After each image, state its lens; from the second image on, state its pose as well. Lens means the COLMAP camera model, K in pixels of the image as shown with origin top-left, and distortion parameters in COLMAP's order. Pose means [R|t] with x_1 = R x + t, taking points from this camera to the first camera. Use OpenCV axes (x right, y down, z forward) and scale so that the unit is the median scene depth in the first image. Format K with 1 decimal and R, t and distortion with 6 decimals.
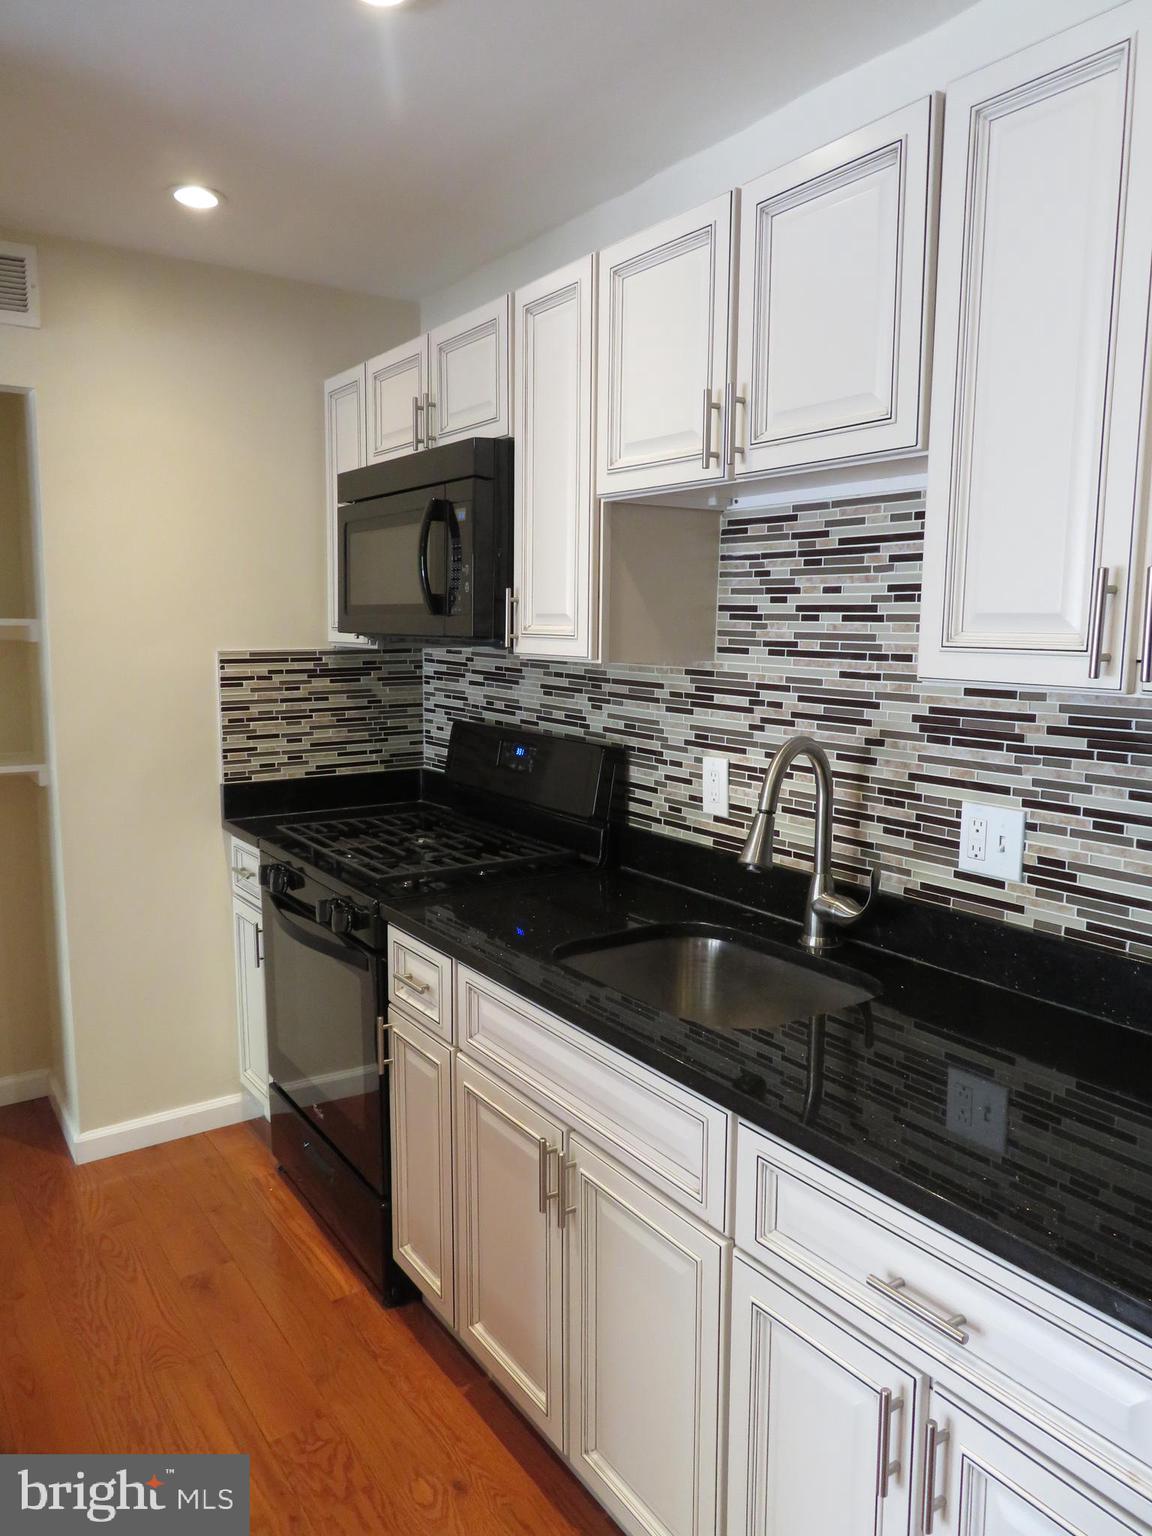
lens RADIAL K [[1098.6, 0, 576.0], [0, 1098.6, 768.0], [0, 0, 1]] dist [-0.003268, 0.003694]
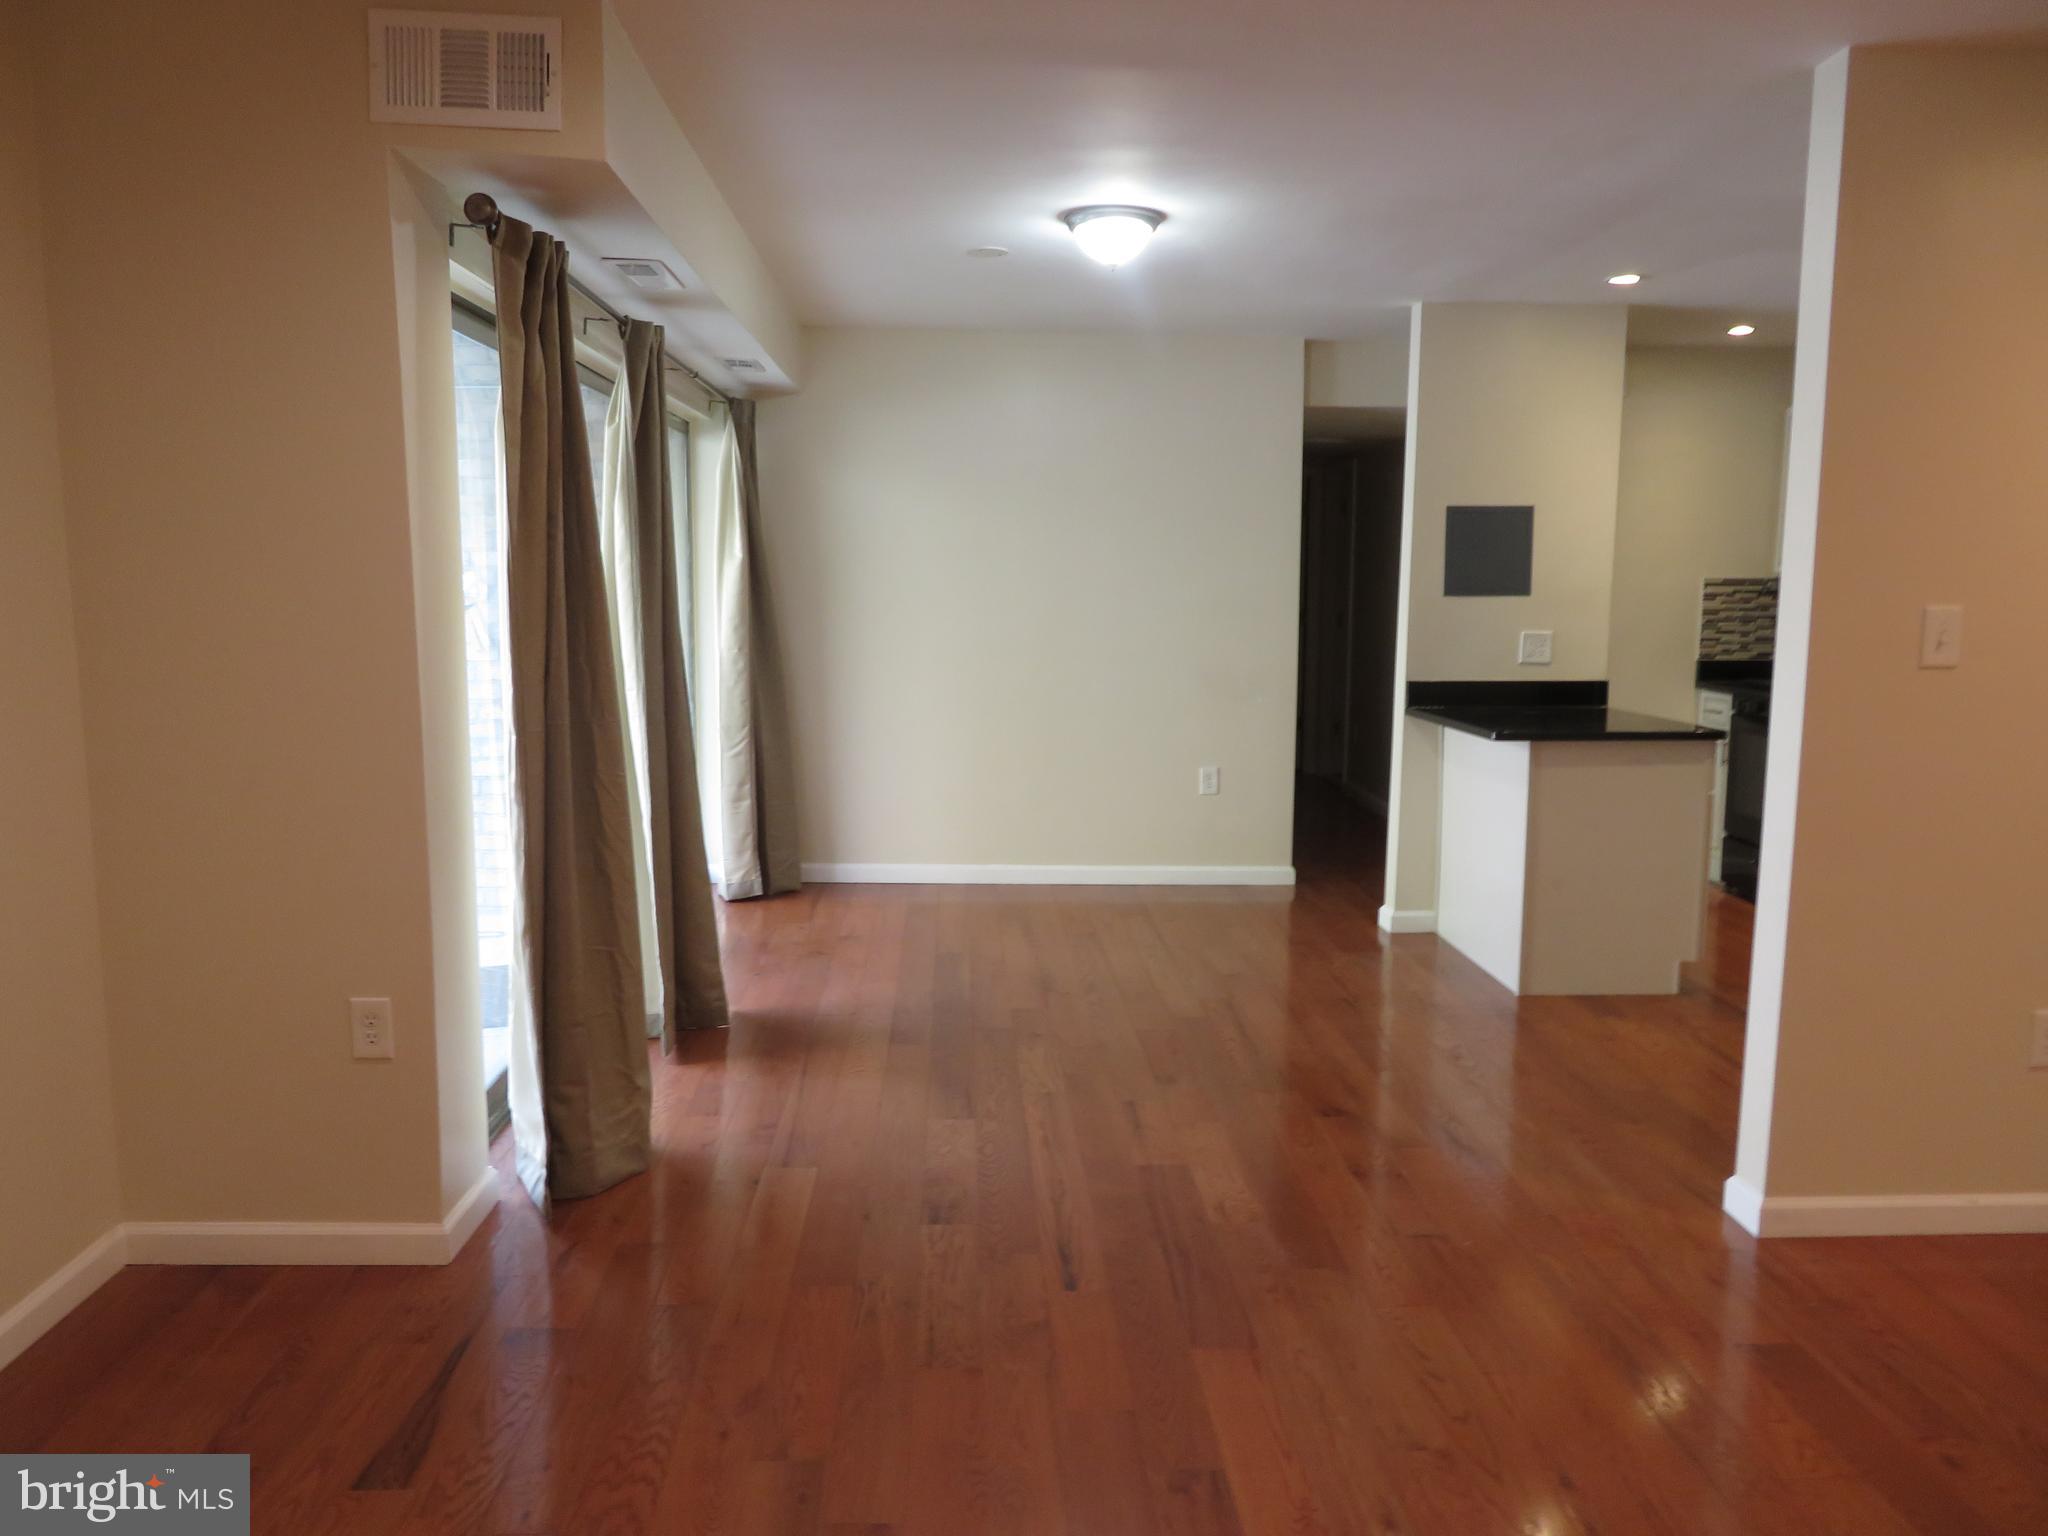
lens RADIAL K [[1471.8, 0, 1023.7], [0, 1471.8, 770.8], [0, 0, 1]] dist [-0.000830, 0.001562]
pose [[0.851799, 0.068855, -0.519325, -0.041141], [-0.069617, 0.997410, 0.018055, 0.295369], [0.519223, 0.020774, 0.854386, -1.947690]]
